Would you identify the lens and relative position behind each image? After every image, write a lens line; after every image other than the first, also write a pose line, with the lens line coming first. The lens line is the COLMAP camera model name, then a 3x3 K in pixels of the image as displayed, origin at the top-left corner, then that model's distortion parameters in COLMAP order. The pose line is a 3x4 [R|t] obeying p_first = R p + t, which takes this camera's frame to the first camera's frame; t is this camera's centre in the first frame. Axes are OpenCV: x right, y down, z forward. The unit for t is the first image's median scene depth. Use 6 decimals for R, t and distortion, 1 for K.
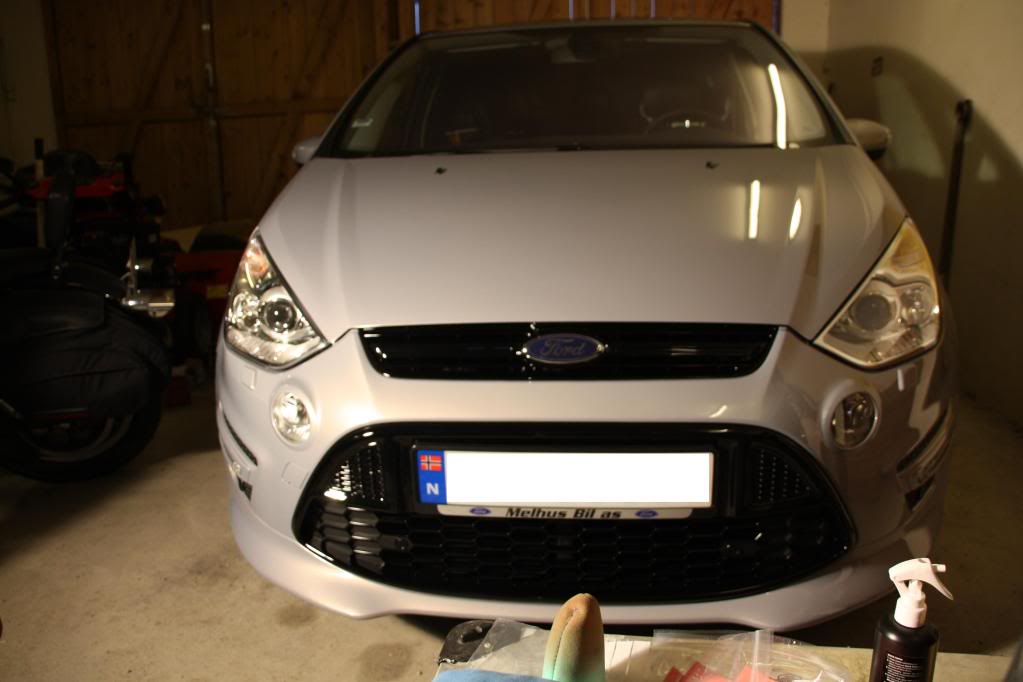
lens RADIAL K [[842.9, 0, 511.5], [0, 842.9, 341.0], [0, 0, 1]] dist [-0.181646, 0.148785]
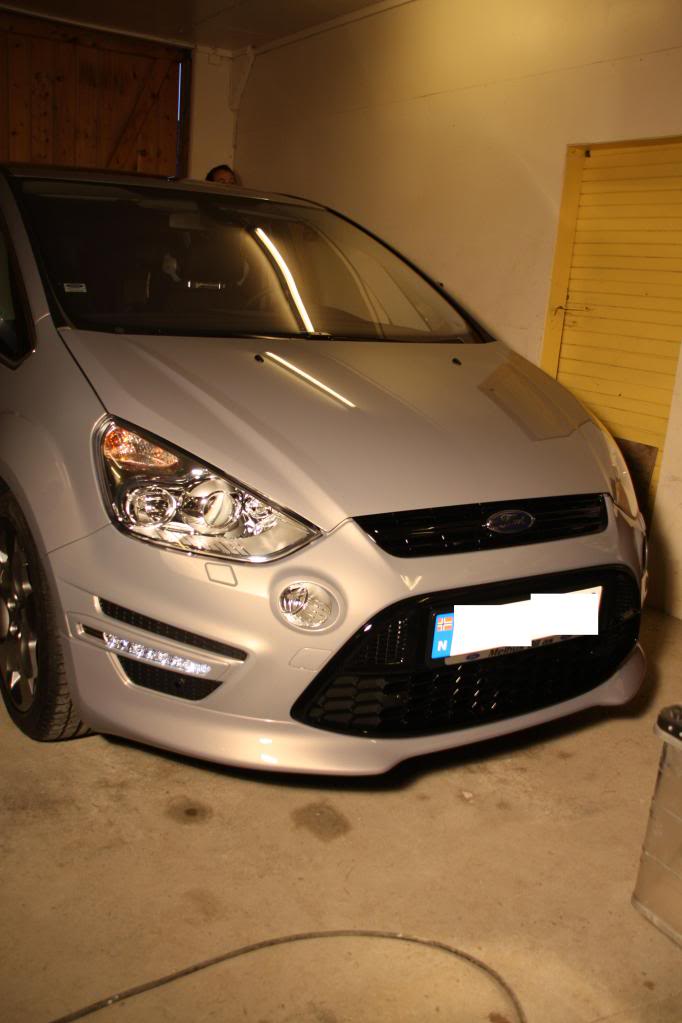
lens RADIAL K [[902.1, 0, 341.0], [0, 902.1, 511.5], [0, 0, 1]] dist [-0.124000, 0.160347]
pose [[0.780390, -0.074061, 0.620892, -1.002137], [0.051313, 0.997197, 0.054454, -0.095101], [-0.623184, -0.010636, 0.782003, 0.079341]]
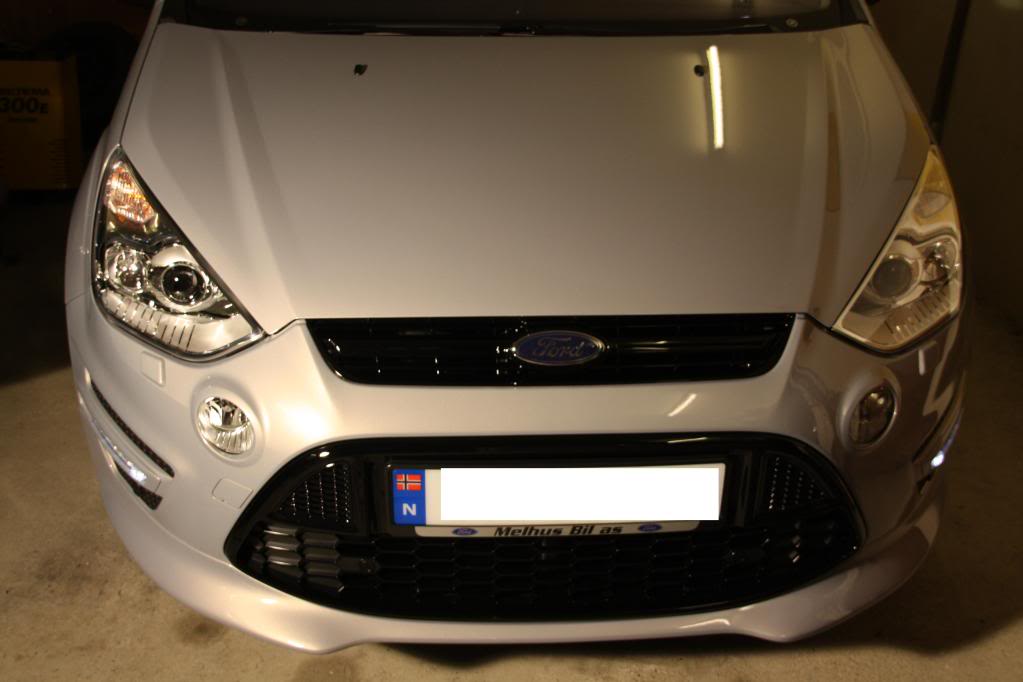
lens RADIAL K [[1156.4, 0, 511.5], [0, 1156.4, 341.0], [0, 0, 1]] dist [-0.096974, 0.277323]
pose [[0.985273, -0.029906, 0.168351, -0.186980], [-0.003770, 0.980547, 0.196248, -0.231851], [-0.170945, -0.193993, 0.965994, -0.143518]]
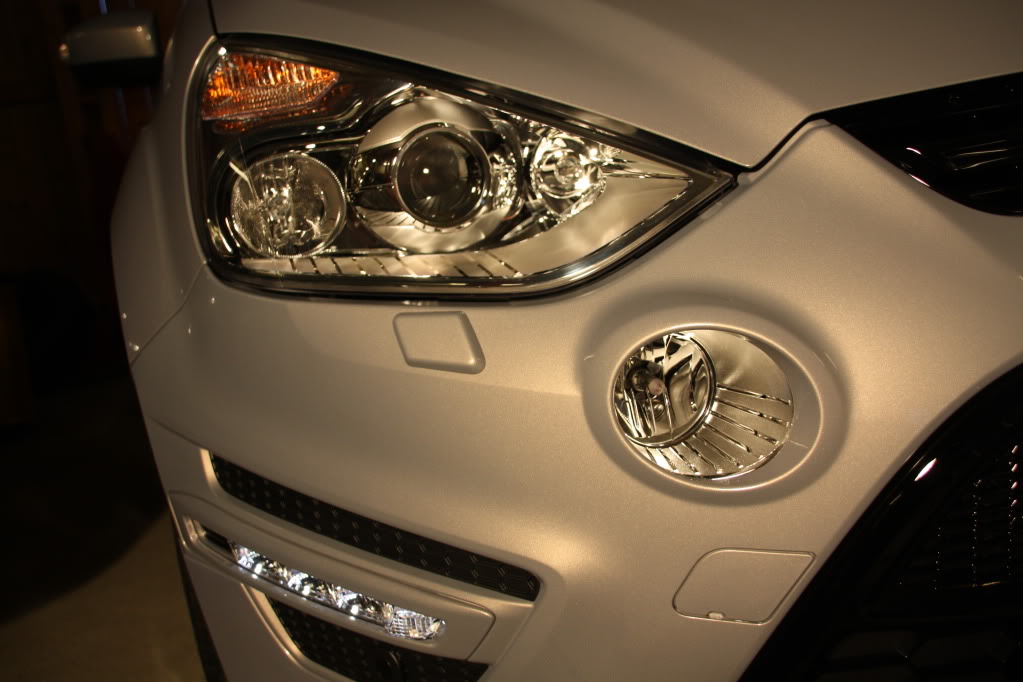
lens RADIAL K [[942.3, 0, 515.6], [0, 942.3, 355.9], [0, 0, 1]] dist [-0.165565, 0.211632]
pose [[0.926483, -0.165150, 0.338164, -0.478260], [0.179767, 0.983634, -0.012136, 0.068943], [-0.330625, 0.072034, 0.941009, 0.739611]]
